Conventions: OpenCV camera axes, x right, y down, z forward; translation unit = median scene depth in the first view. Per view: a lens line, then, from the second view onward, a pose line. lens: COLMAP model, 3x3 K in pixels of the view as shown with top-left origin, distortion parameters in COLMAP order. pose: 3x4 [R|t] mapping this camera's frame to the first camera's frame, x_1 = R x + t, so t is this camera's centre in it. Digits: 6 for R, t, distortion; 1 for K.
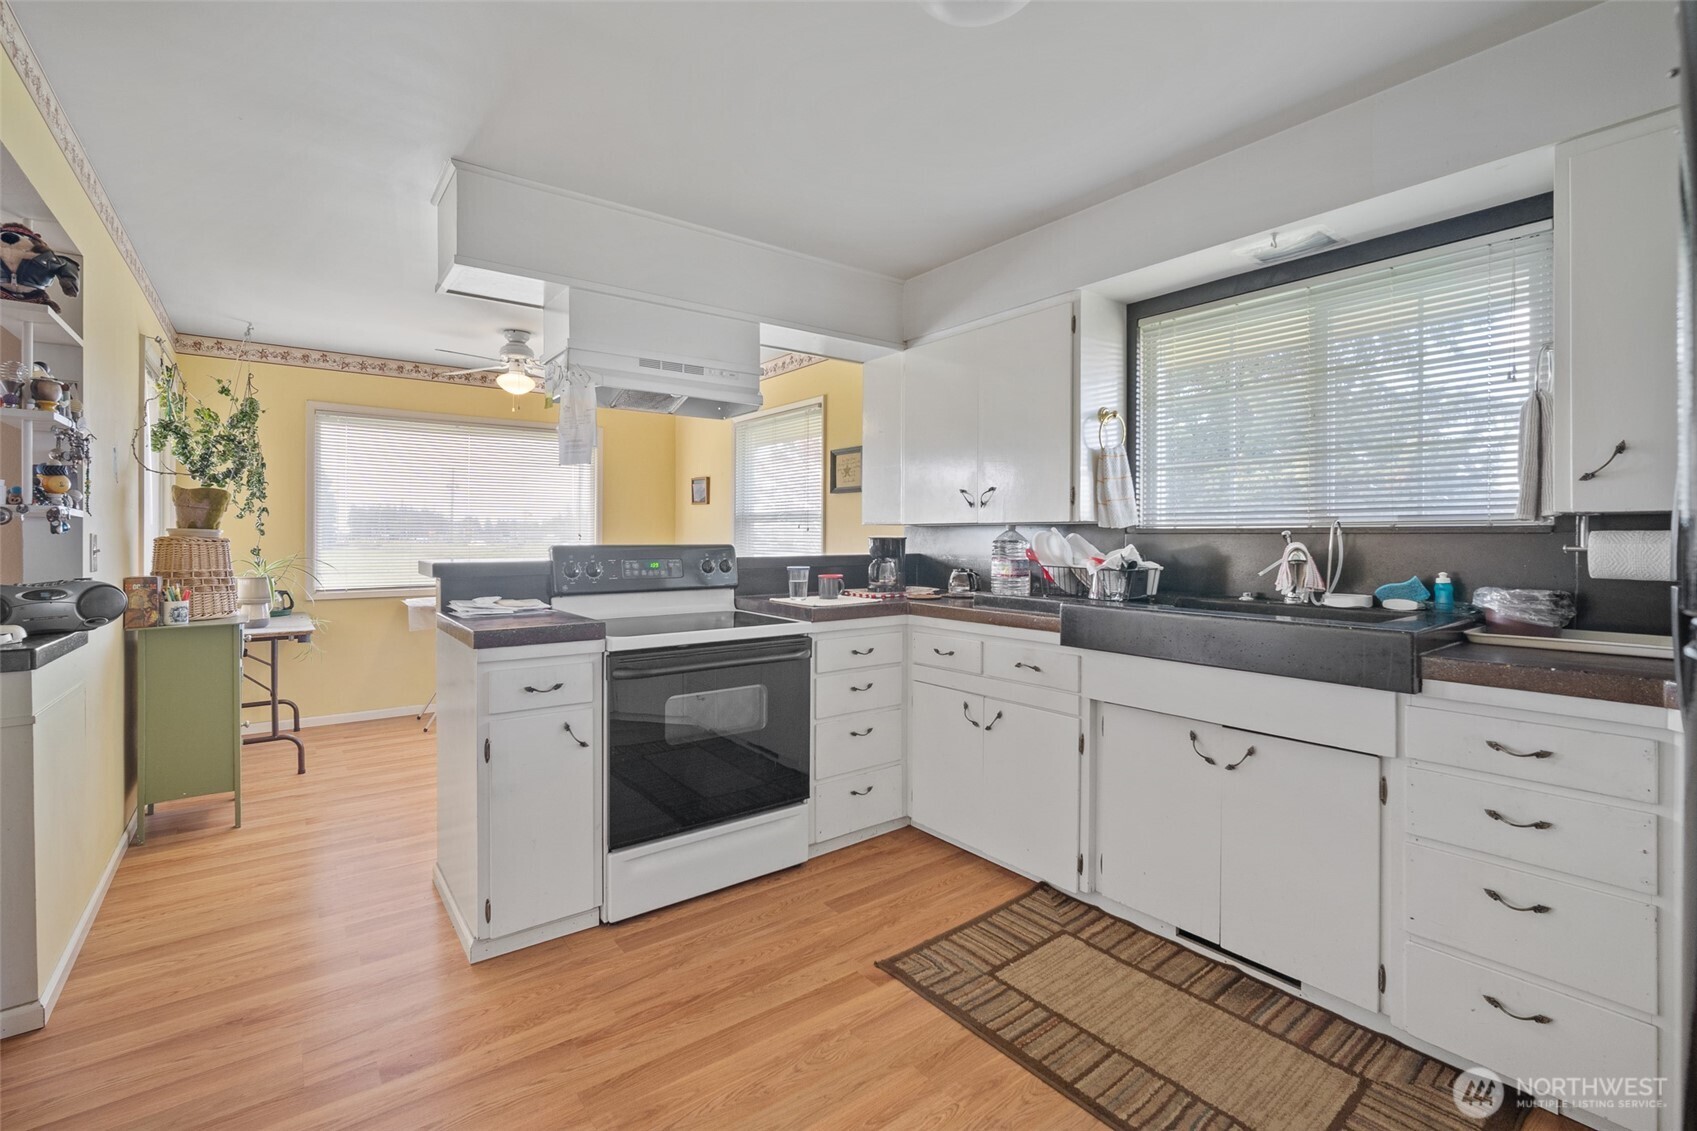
lens RADIAL K [[746.2, 0, 849.3], [0, 746.2, 553.2], [0, 0, 1]] dist [-0.001413, 0.000069]
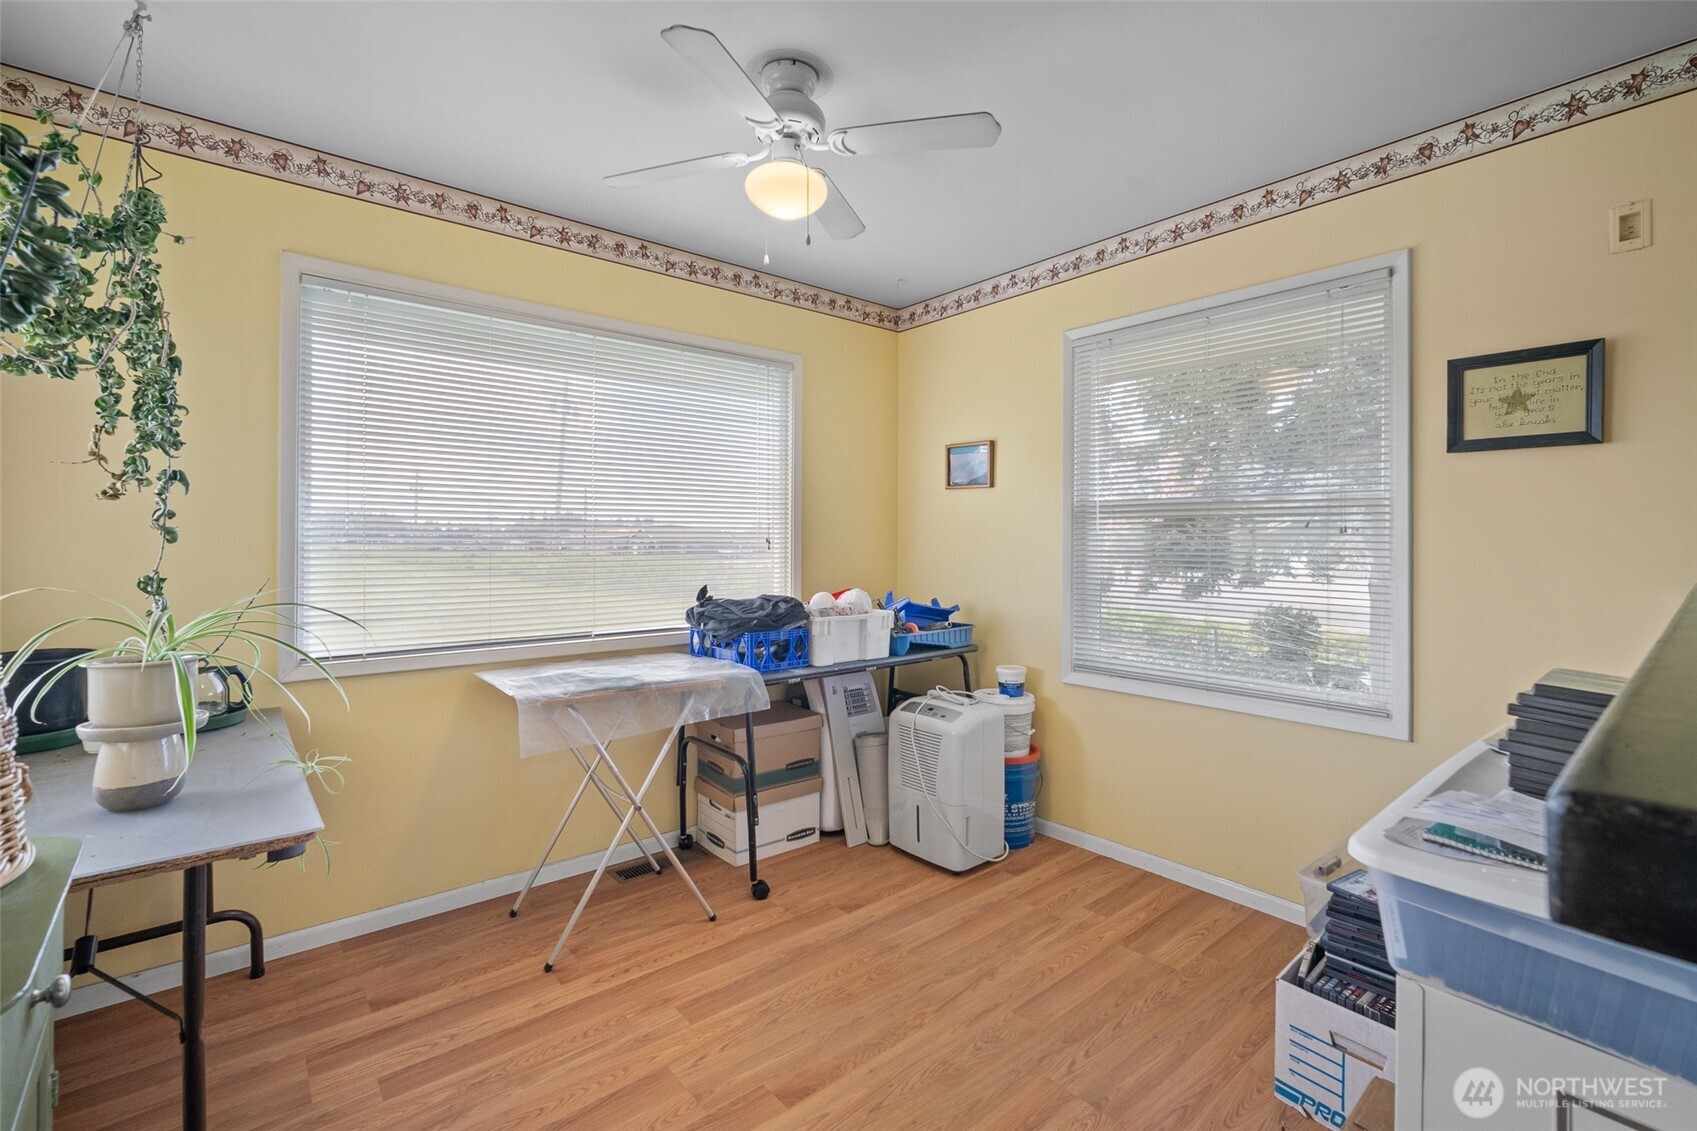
lens RADIAL K [[746.2, 0, 849.3], [0, 746.2, 553.2], [0, 0, 1]] dist [-0.001413, 0.000069]
pose [[0.999233, -0.000642, 0.039160, -0.416500], [0.000926, 0.999974, -0.007219, -0.014192], [-0.039154, 0.007250, 0.999207, 0.554666]]
